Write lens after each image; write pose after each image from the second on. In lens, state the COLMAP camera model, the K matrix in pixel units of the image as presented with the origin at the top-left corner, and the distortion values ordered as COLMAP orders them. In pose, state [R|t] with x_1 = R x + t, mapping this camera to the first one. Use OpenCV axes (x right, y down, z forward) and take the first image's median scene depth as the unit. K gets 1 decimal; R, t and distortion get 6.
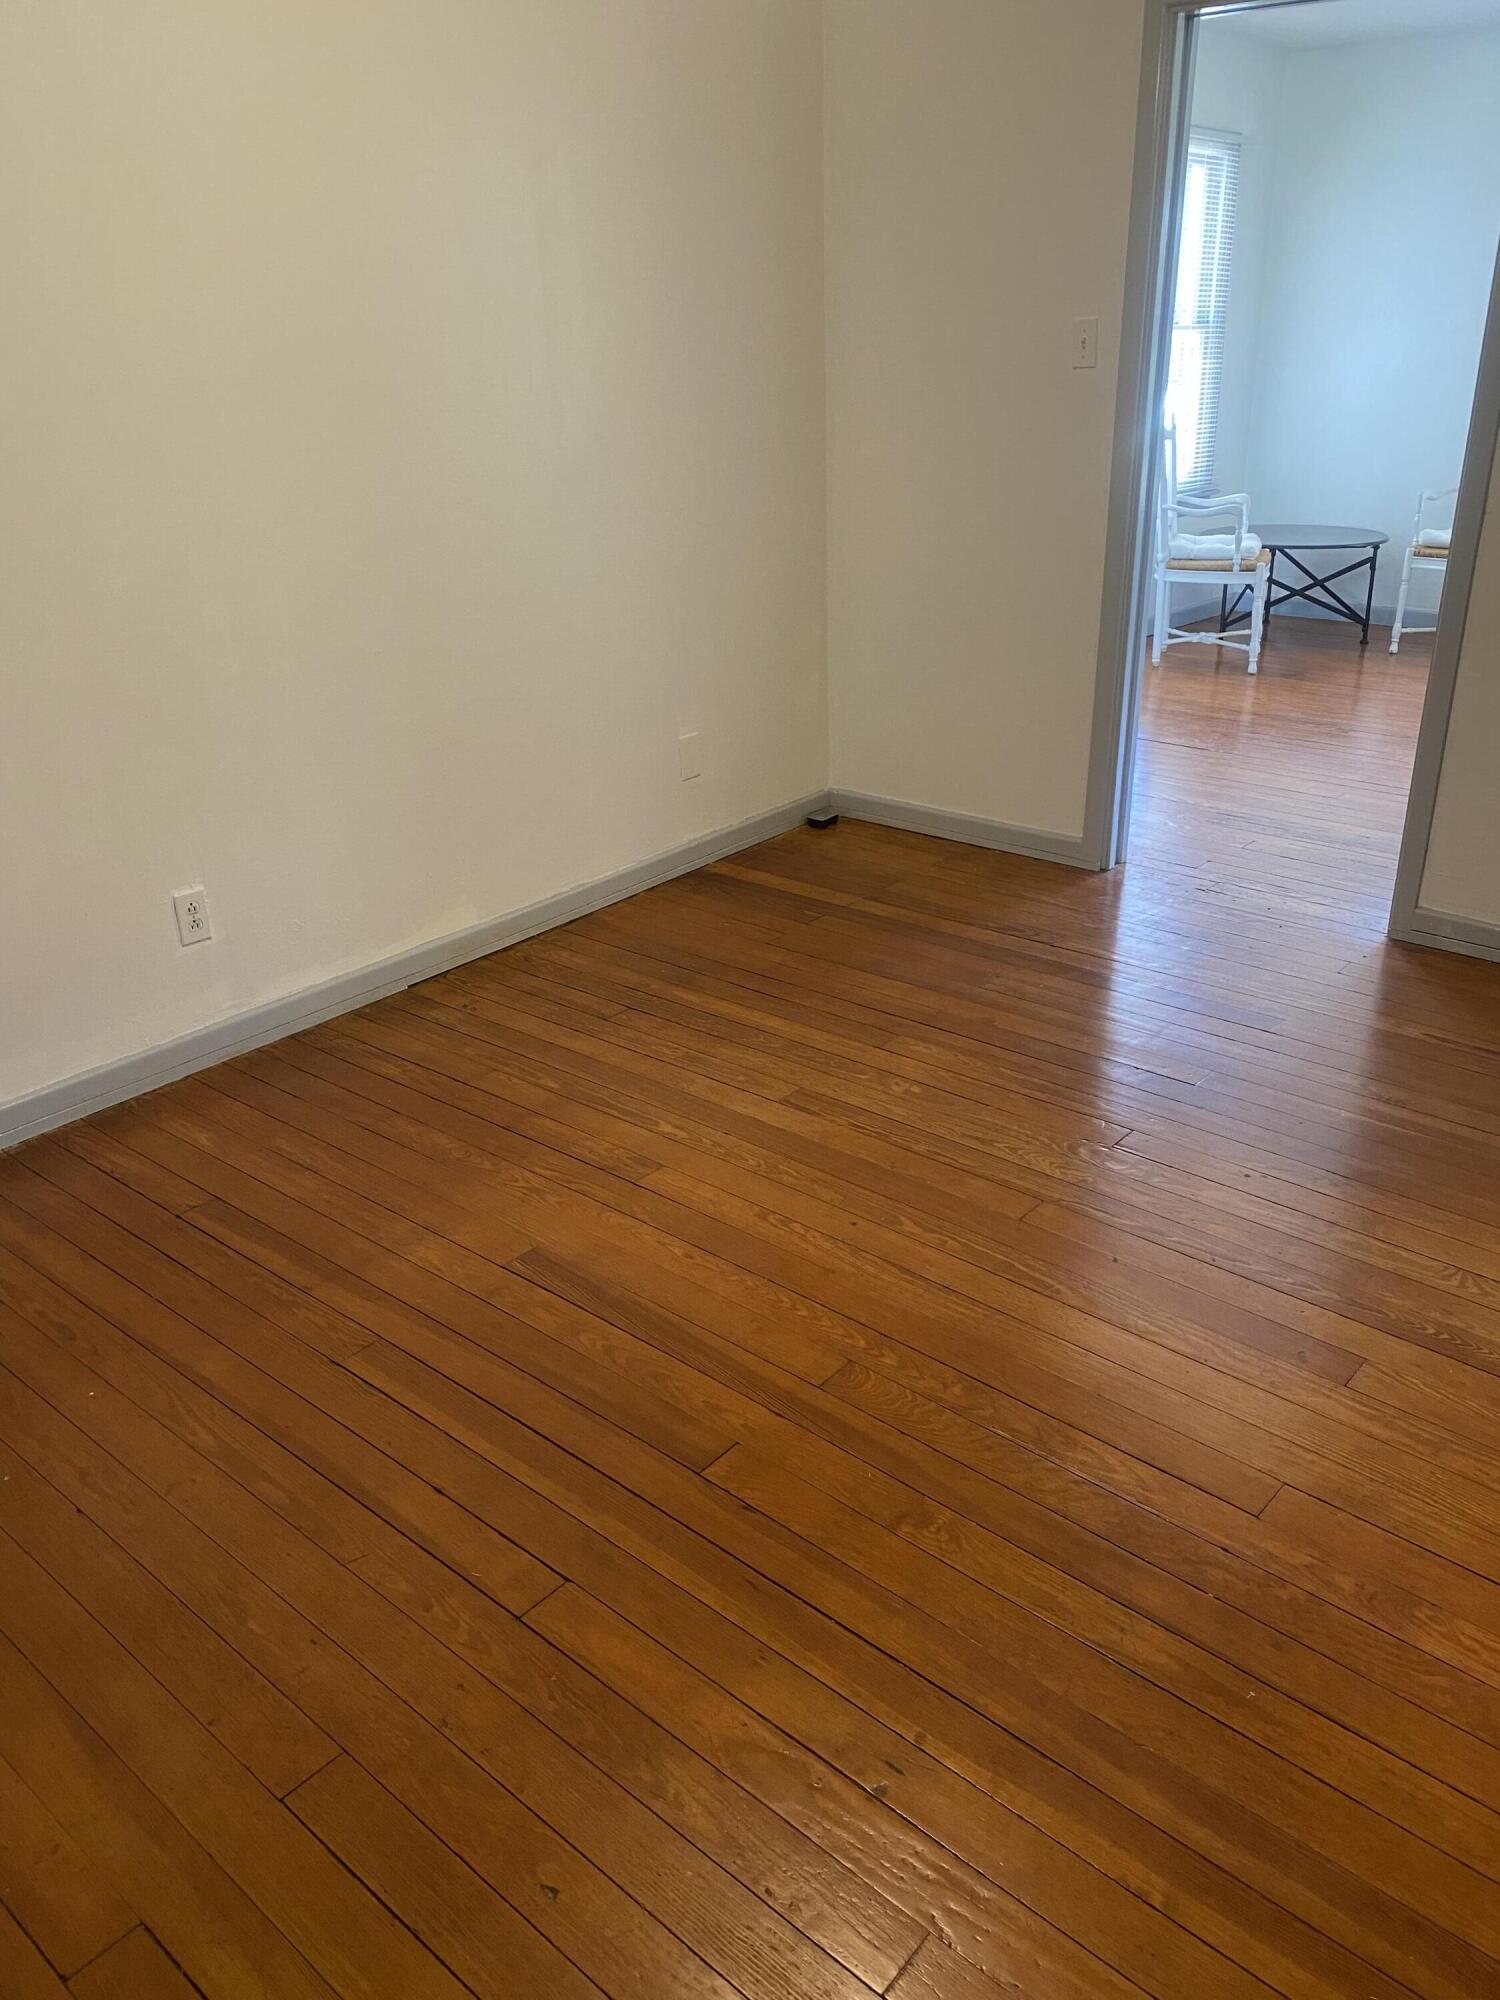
lens RADIAL K [[1562.1, 0, 750.0], [0, 1562.1, 1000.0], [0, 0, 1]] dist [0.047314, -0.069182]
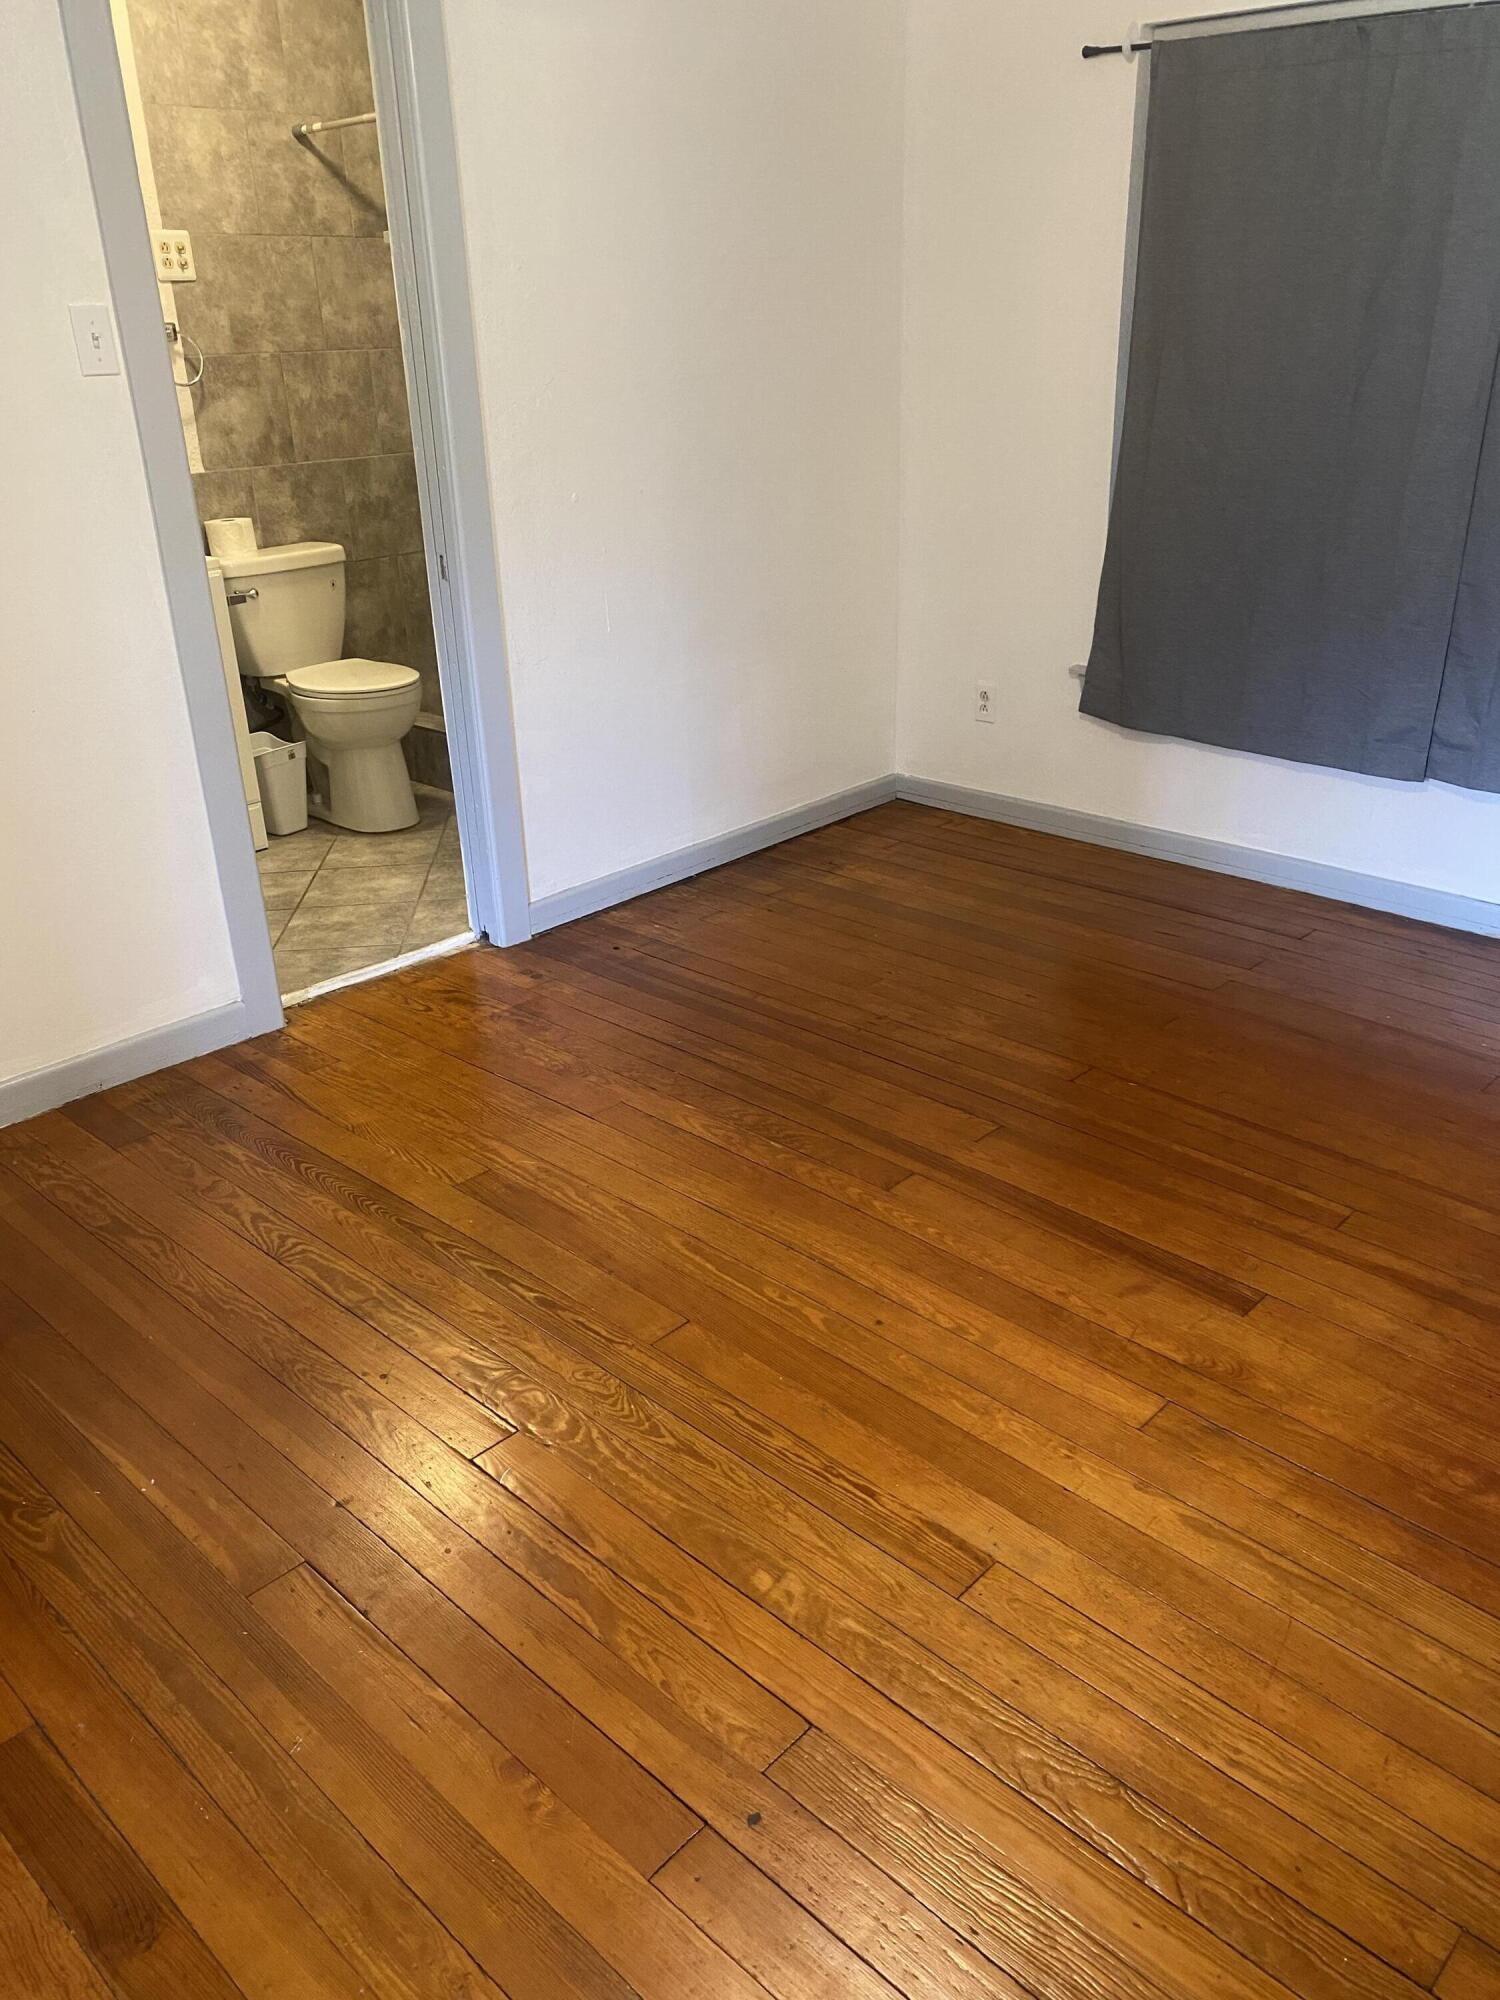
lens RADIAL K [[1560.0, 0, 750.0], [0, 1560.0, 1000.0], [0, 0, 1]] dist [0.010875, 0.012729]
pose [[-0.998239, 0.026486, 0.053075, 0.090206], [0.056783, 0.685427, 0.725923, -0.631876], [-0.017152, 0.727659, -0.685725, 1.516395]]
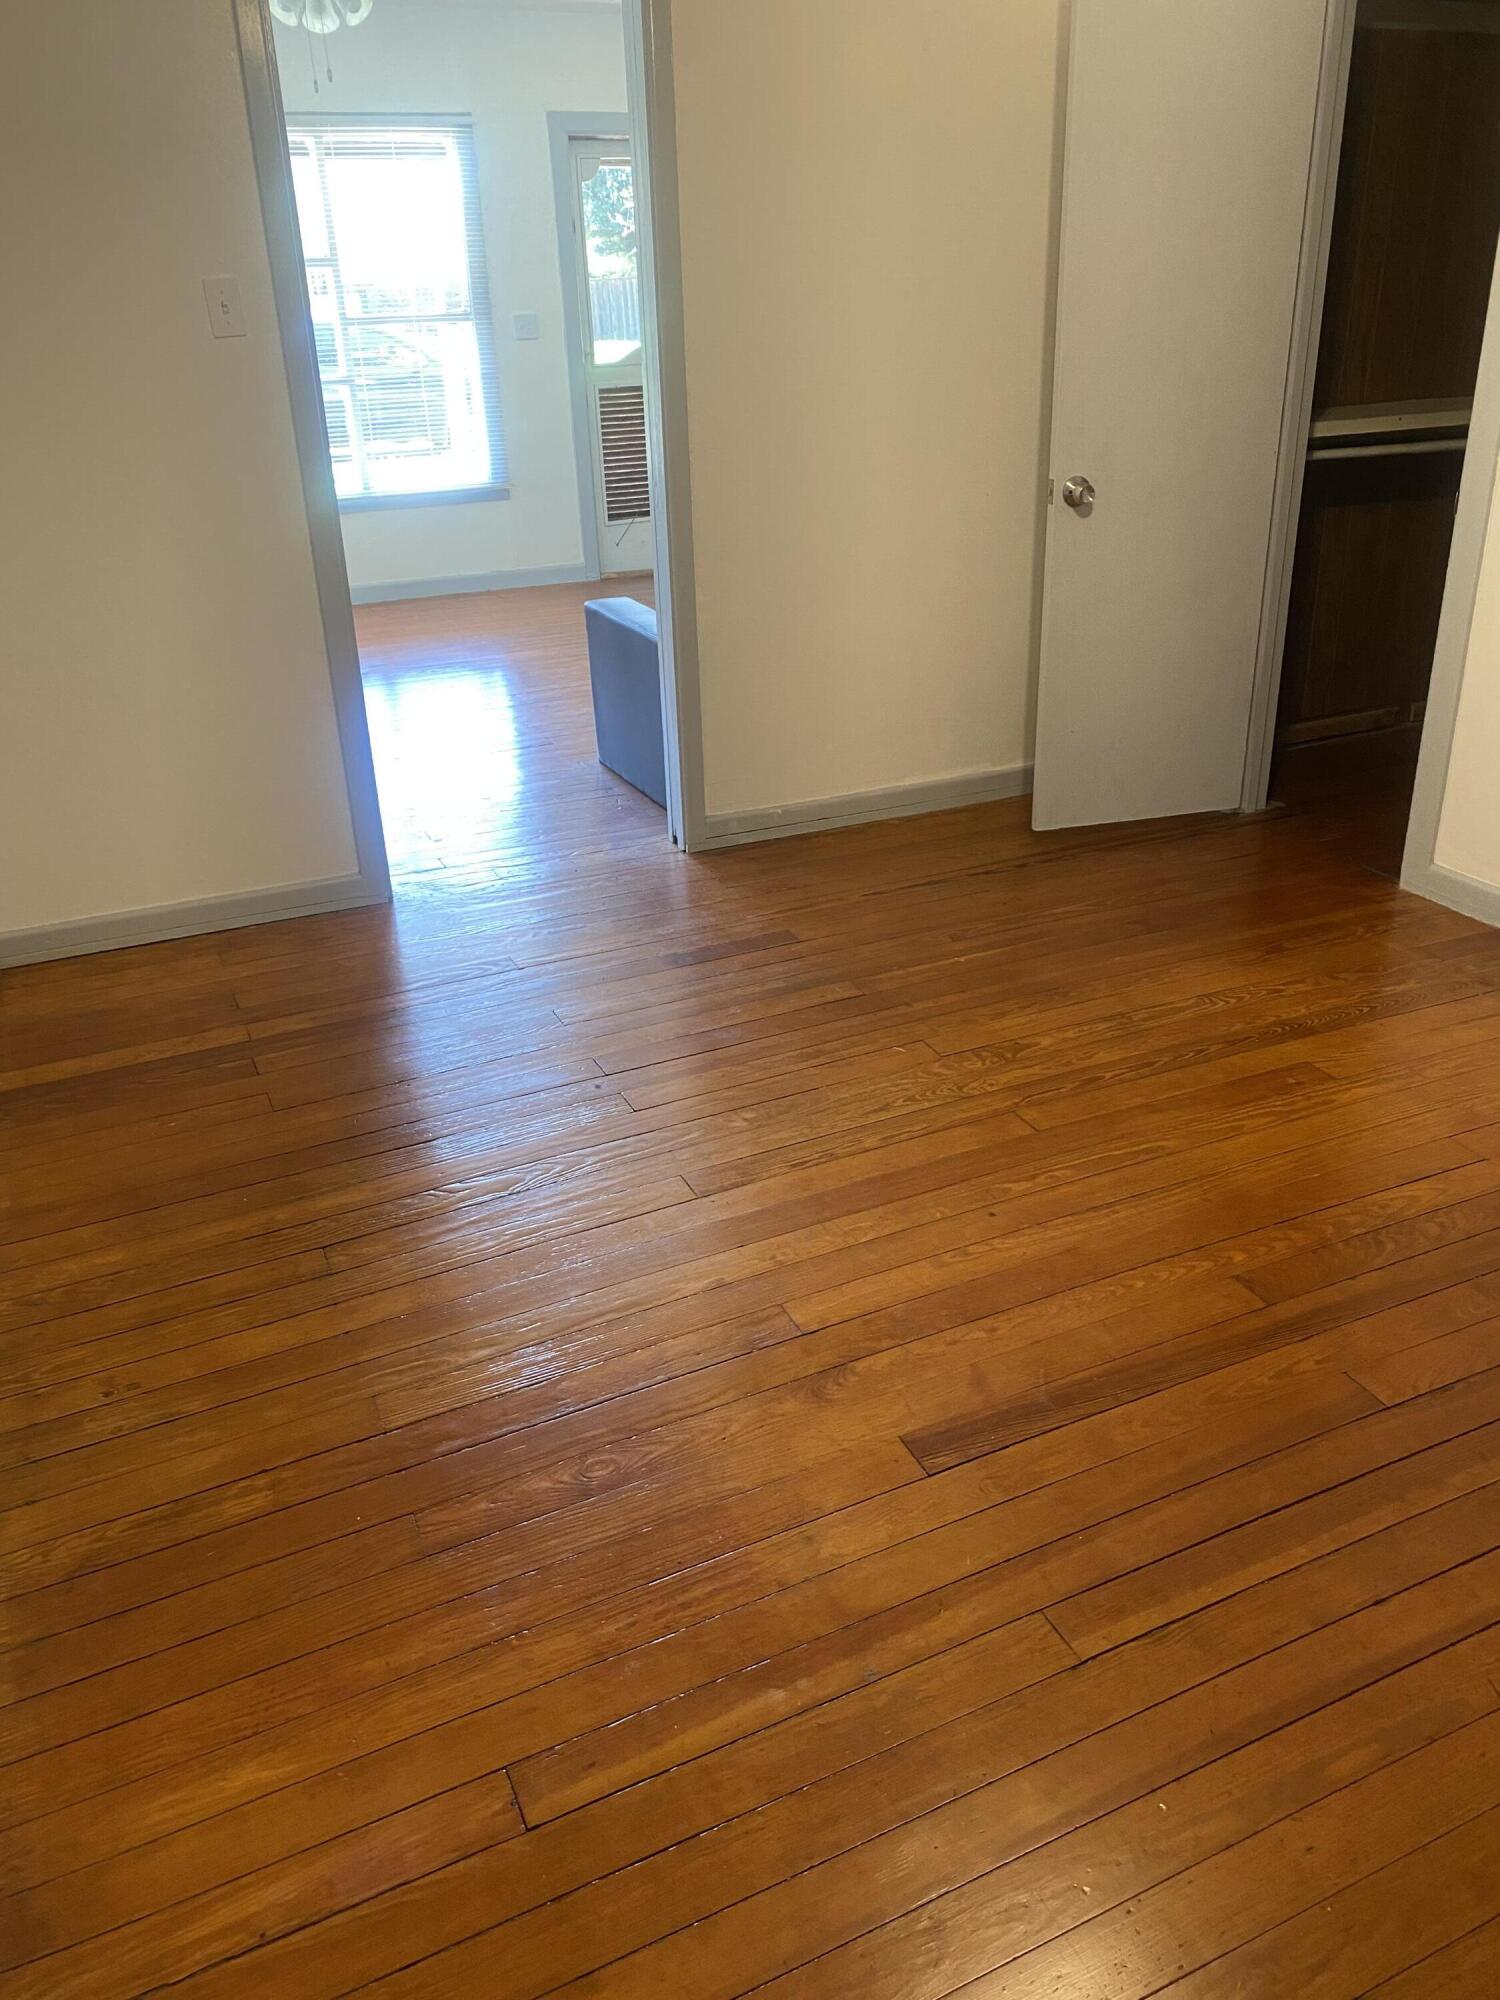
lens RADIAL K [[1548.4, 0, 801.9], [0, 1548.4, 990.0], [0, 0, 1]] dist [0.126630, -0.231932]
pose [[0.395671, -0.370105, 0.840516, -0.744444], [0.376673, 0.900083, 0.219017, -0.236312], [-0.837593, 0.229941, 0.495545, 0.622481]]
